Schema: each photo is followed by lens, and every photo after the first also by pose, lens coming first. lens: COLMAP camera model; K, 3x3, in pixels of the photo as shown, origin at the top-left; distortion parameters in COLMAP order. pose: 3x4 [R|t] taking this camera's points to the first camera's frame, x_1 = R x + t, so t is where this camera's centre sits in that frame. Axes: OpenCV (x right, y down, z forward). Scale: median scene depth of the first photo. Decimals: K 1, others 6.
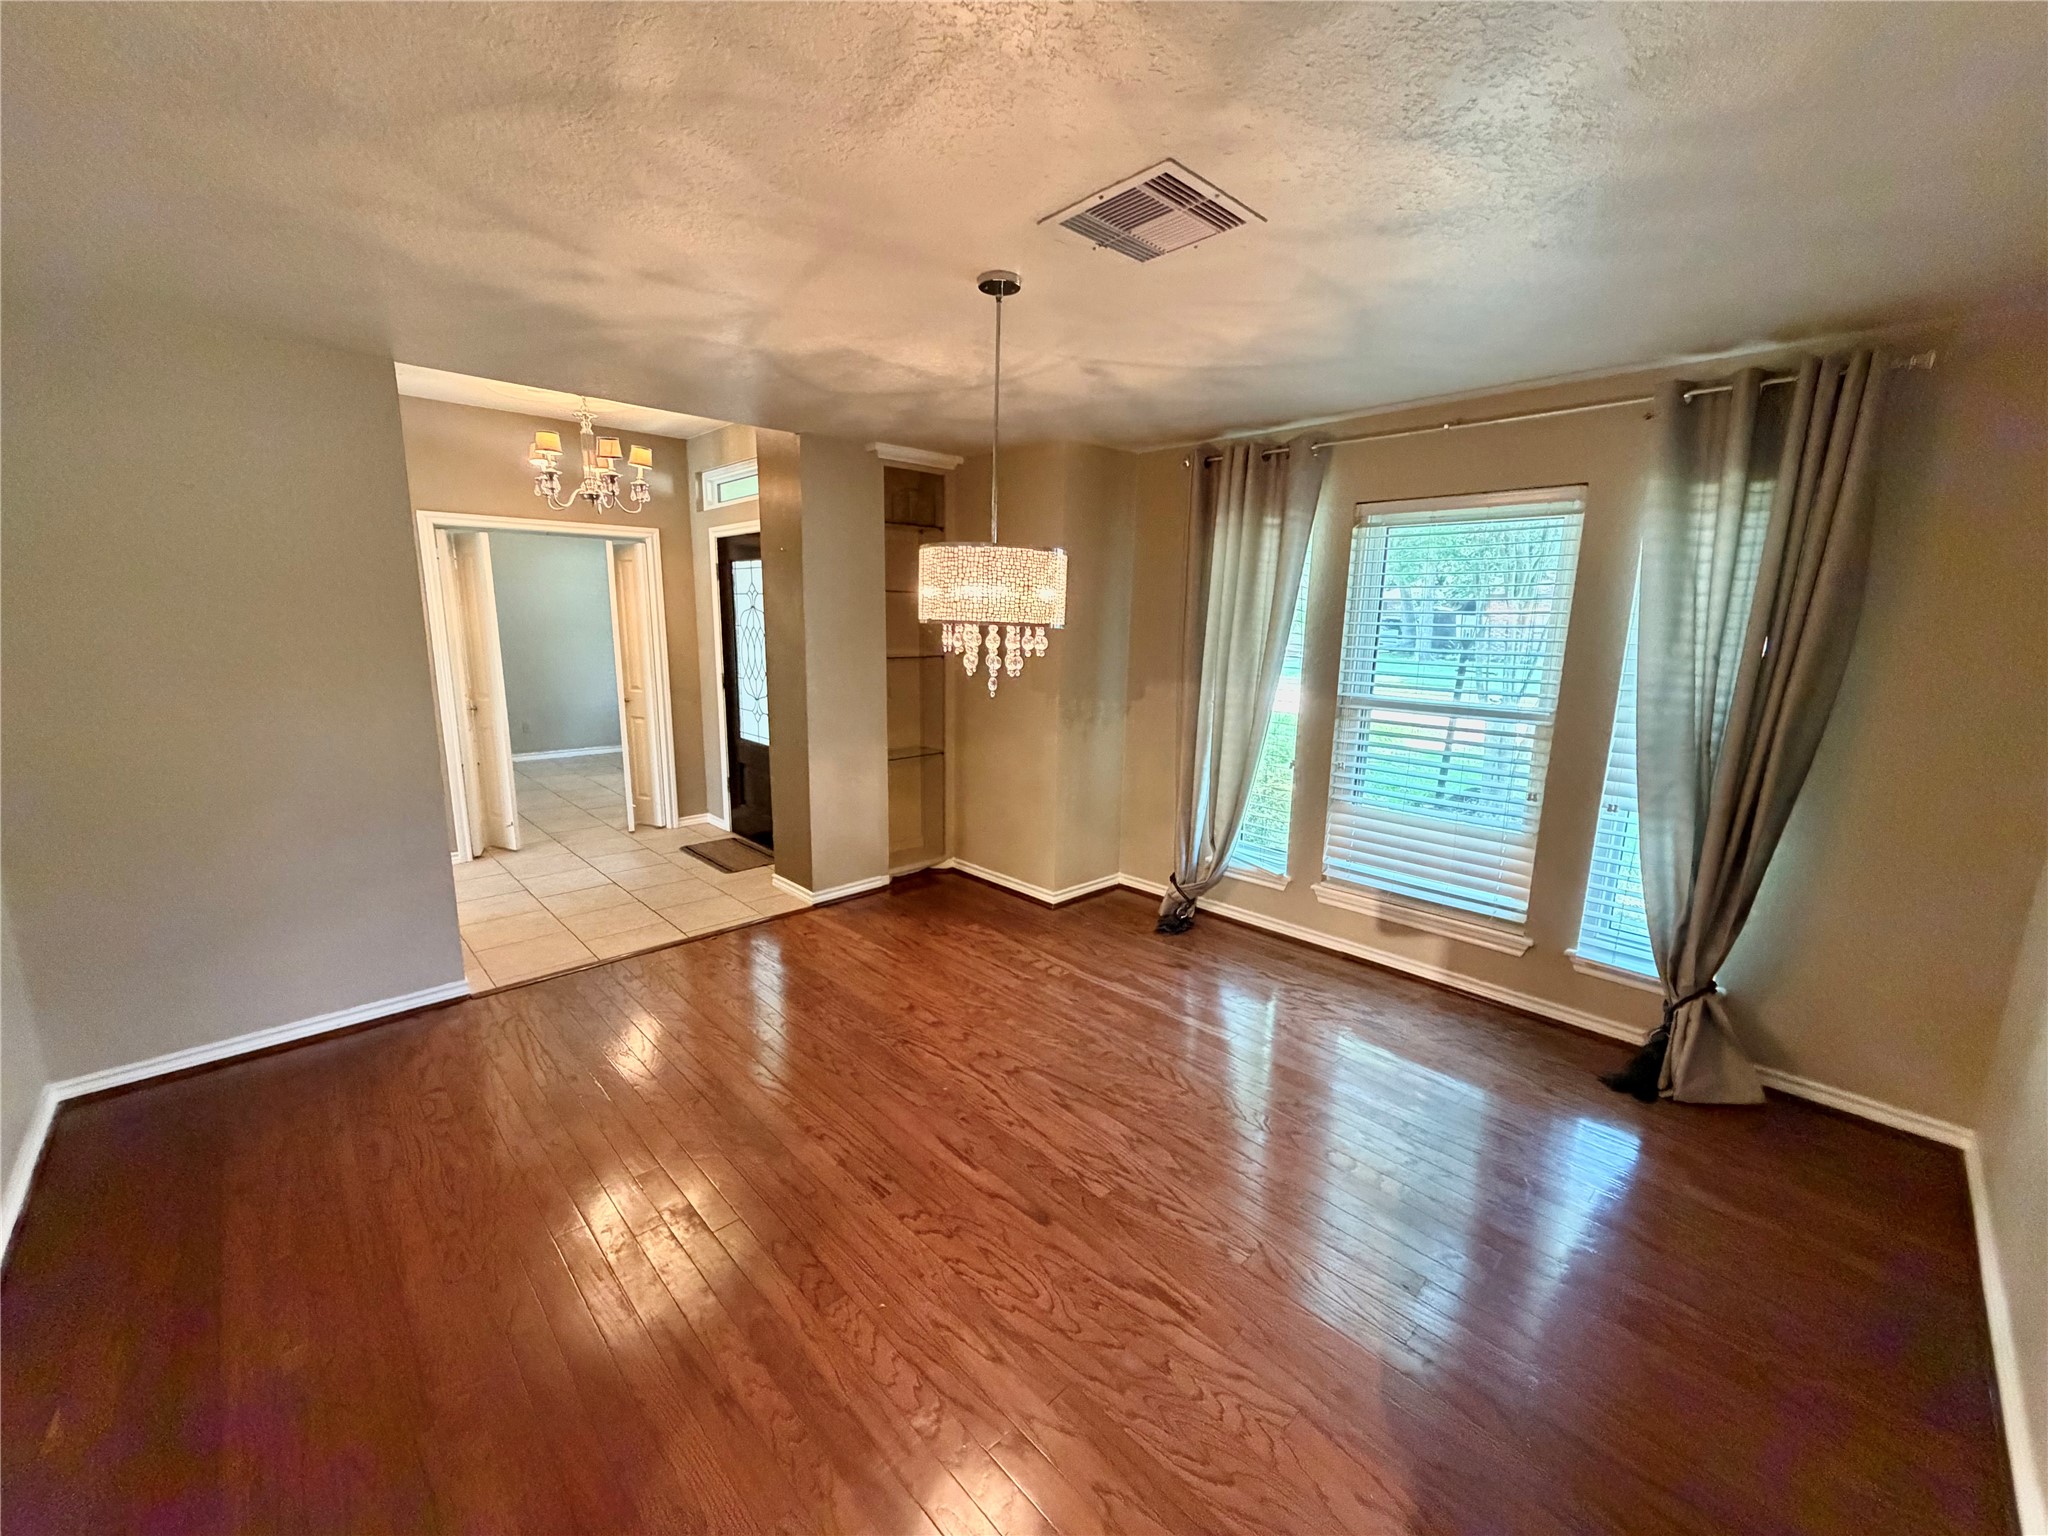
lens RADIAL K [[813.0, 0, 1018.7], [0, 813.0, 778.3], [0, 0, 1]] dist [-0.003725, -0.000435]
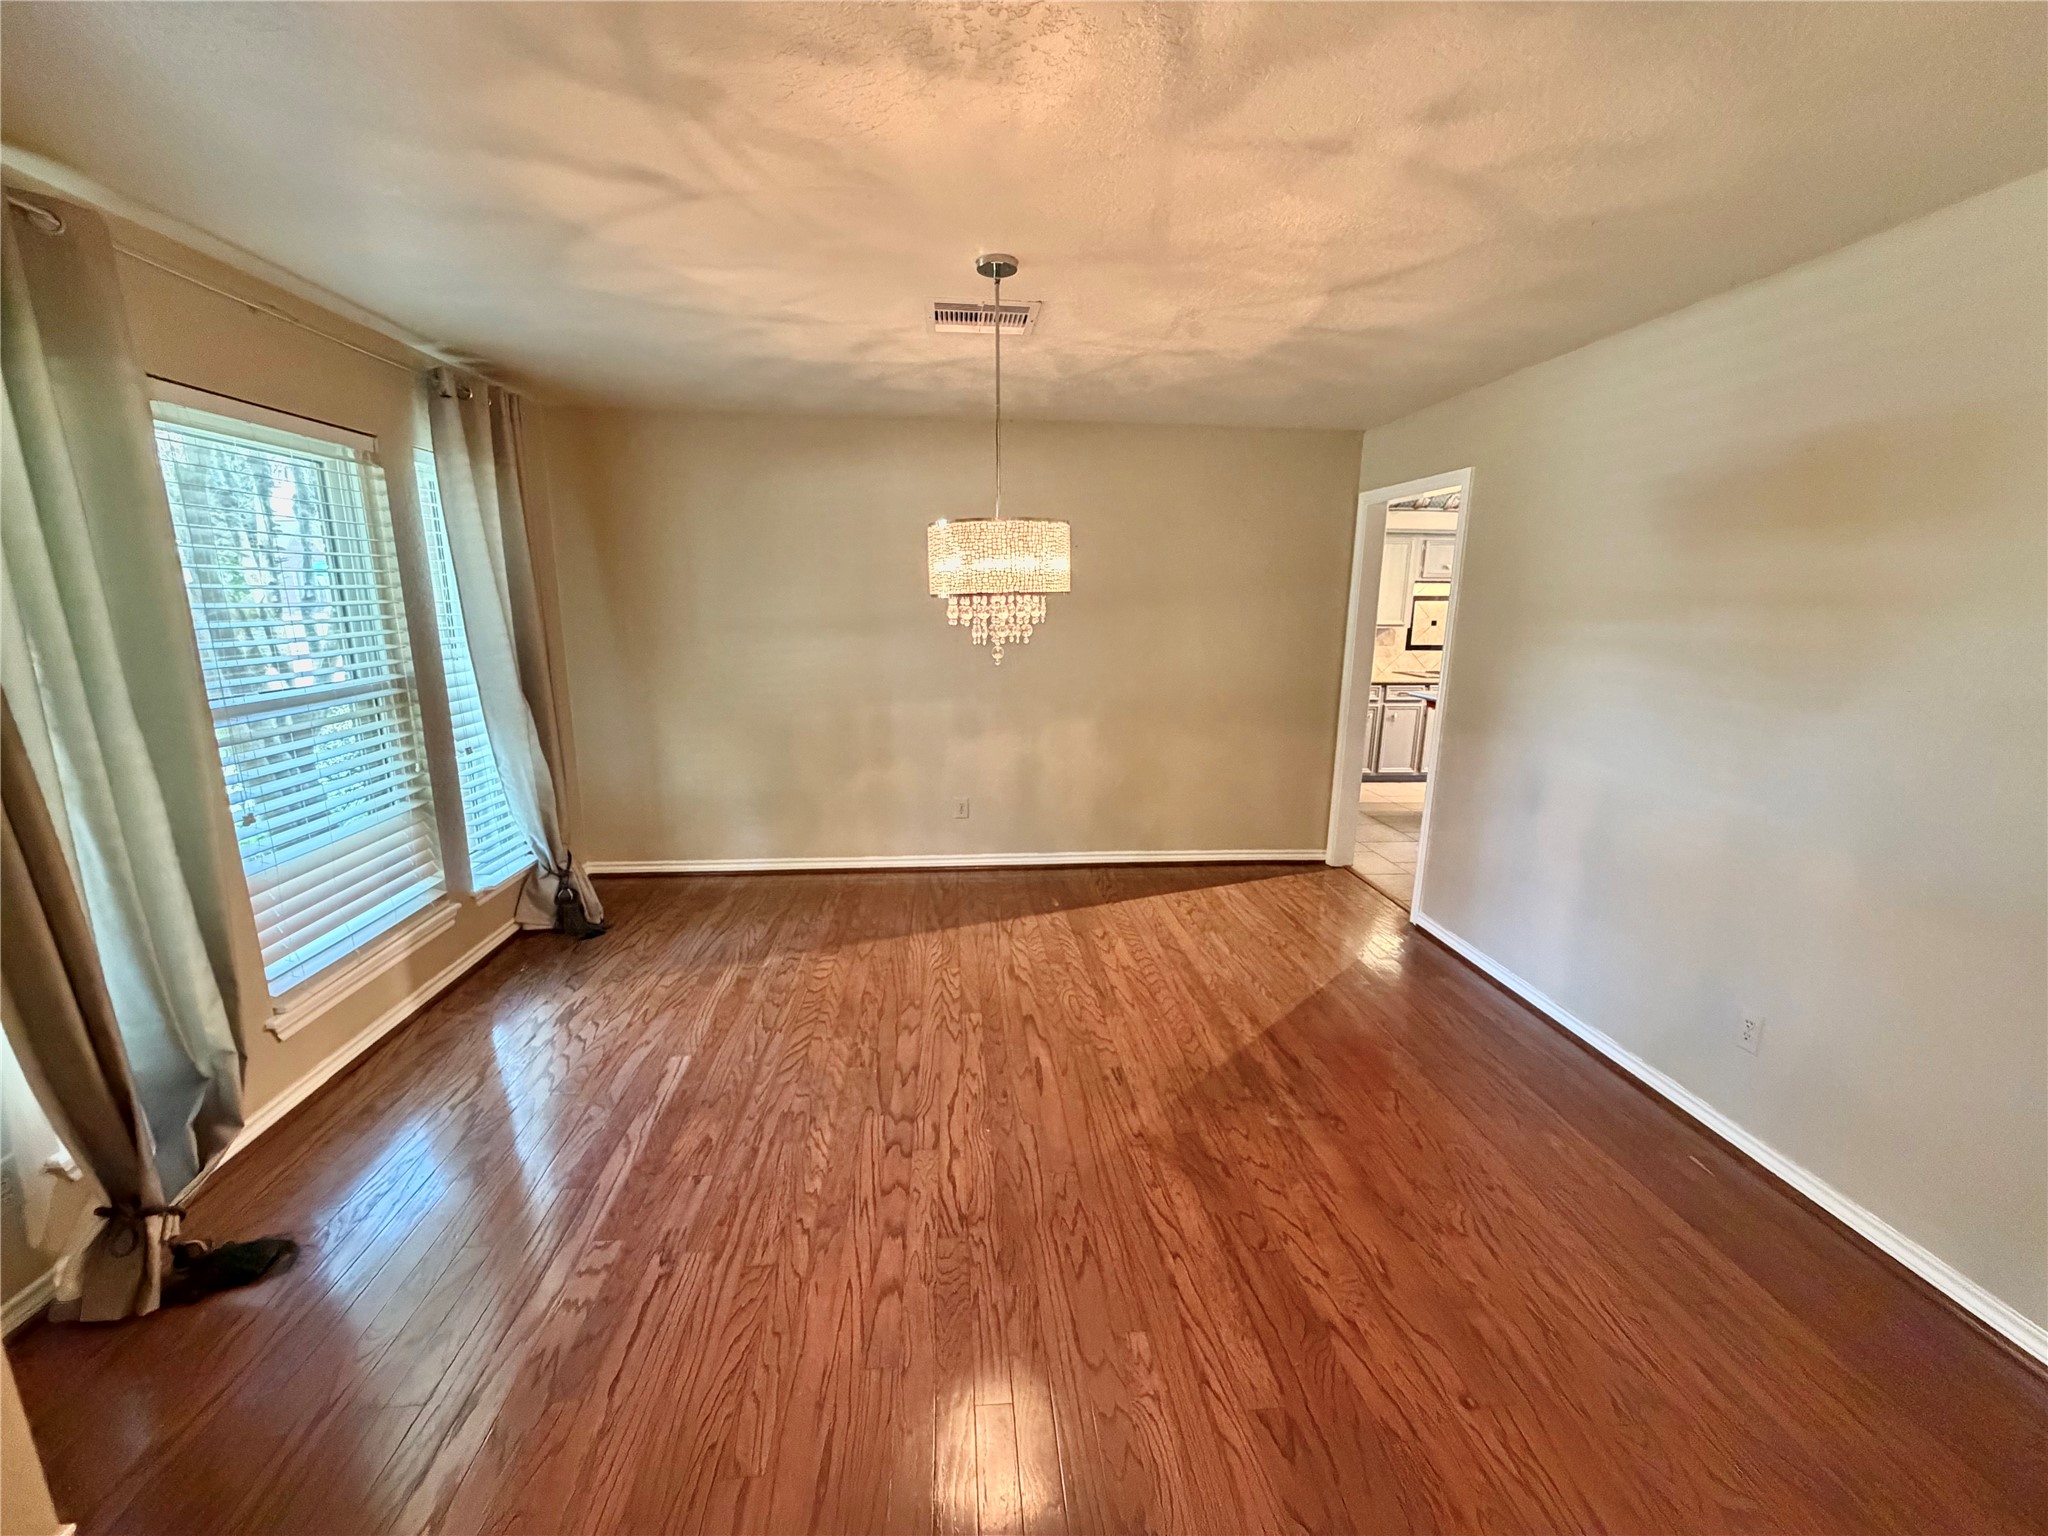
lens RADIAL K [[813.0, 0, 1021.6], [0, 813.0, 775.9], [0, 0, 1]] dist [-0.003725, -0.000435]
pose [[-0.783863, -0.158533, 0.600356, -0.644128], [0.102365, 0.920636, 0.376763, -0.327838], [-0.612439, 0.356786, -0.705424, 1.612185]]
